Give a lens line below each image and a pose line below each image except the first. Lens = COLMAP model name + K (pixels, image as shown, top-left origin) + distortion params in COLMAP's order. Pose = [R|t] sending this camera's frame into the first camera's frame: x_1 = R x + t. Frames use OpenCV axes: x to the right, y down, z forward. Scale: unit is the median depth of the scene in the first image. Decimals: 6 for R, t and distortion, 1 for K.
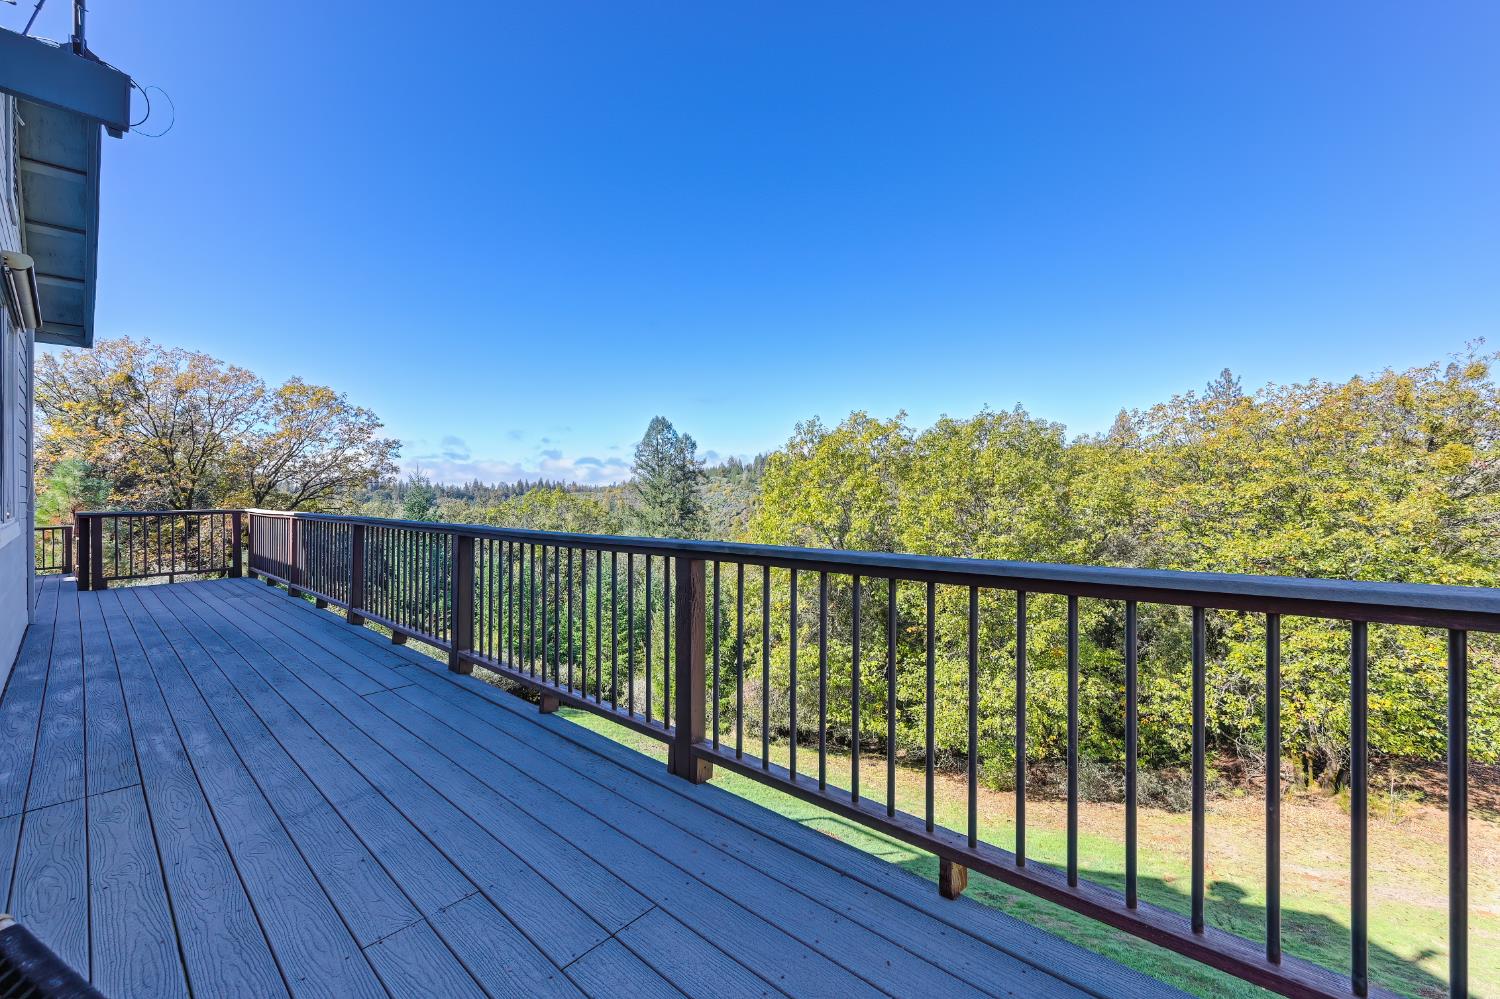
lens RADIAL K [[590.5, 0, 750.3], [0, 590.5, 490.2], [0, 0, 1]] dist [-0.000690, 0.000151]
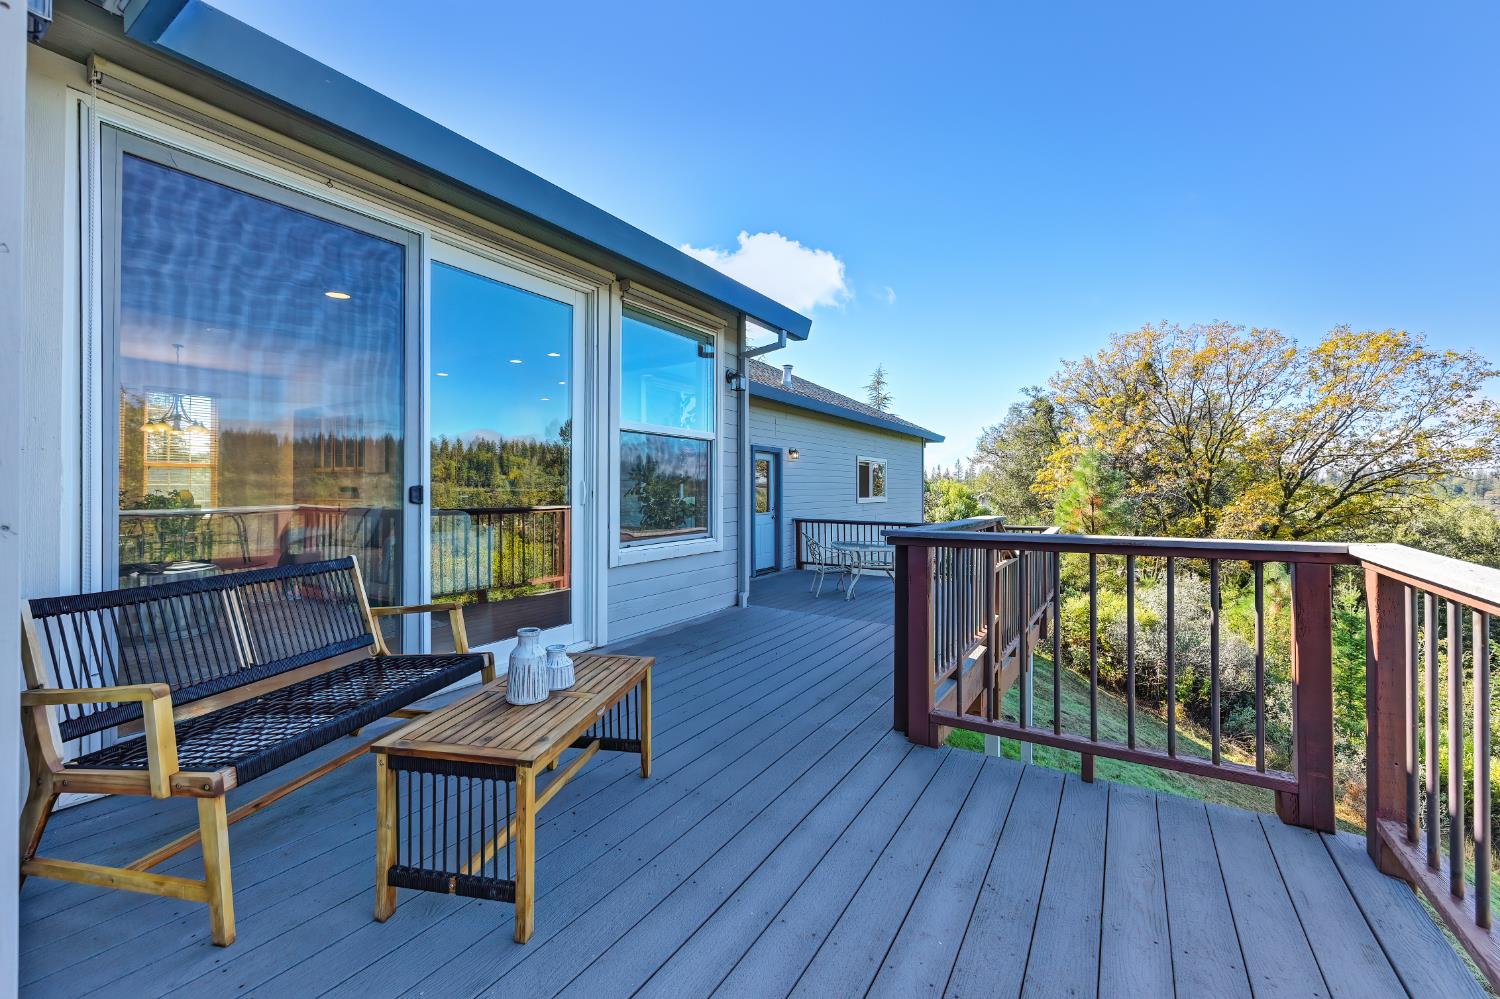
lens RADIAL K [[590.5, 0, 750.9], [0, 590.5, 483.8], [0, 0, 1]] dist [-0.000690, 0.000151]
pose [[0.146317, -0.000448, -0.989238, -0.174937], [0.002820, 0.999996, -0.000036, 0.001529], [0.989234, -0.002784, 0.146318, 0.194319]]
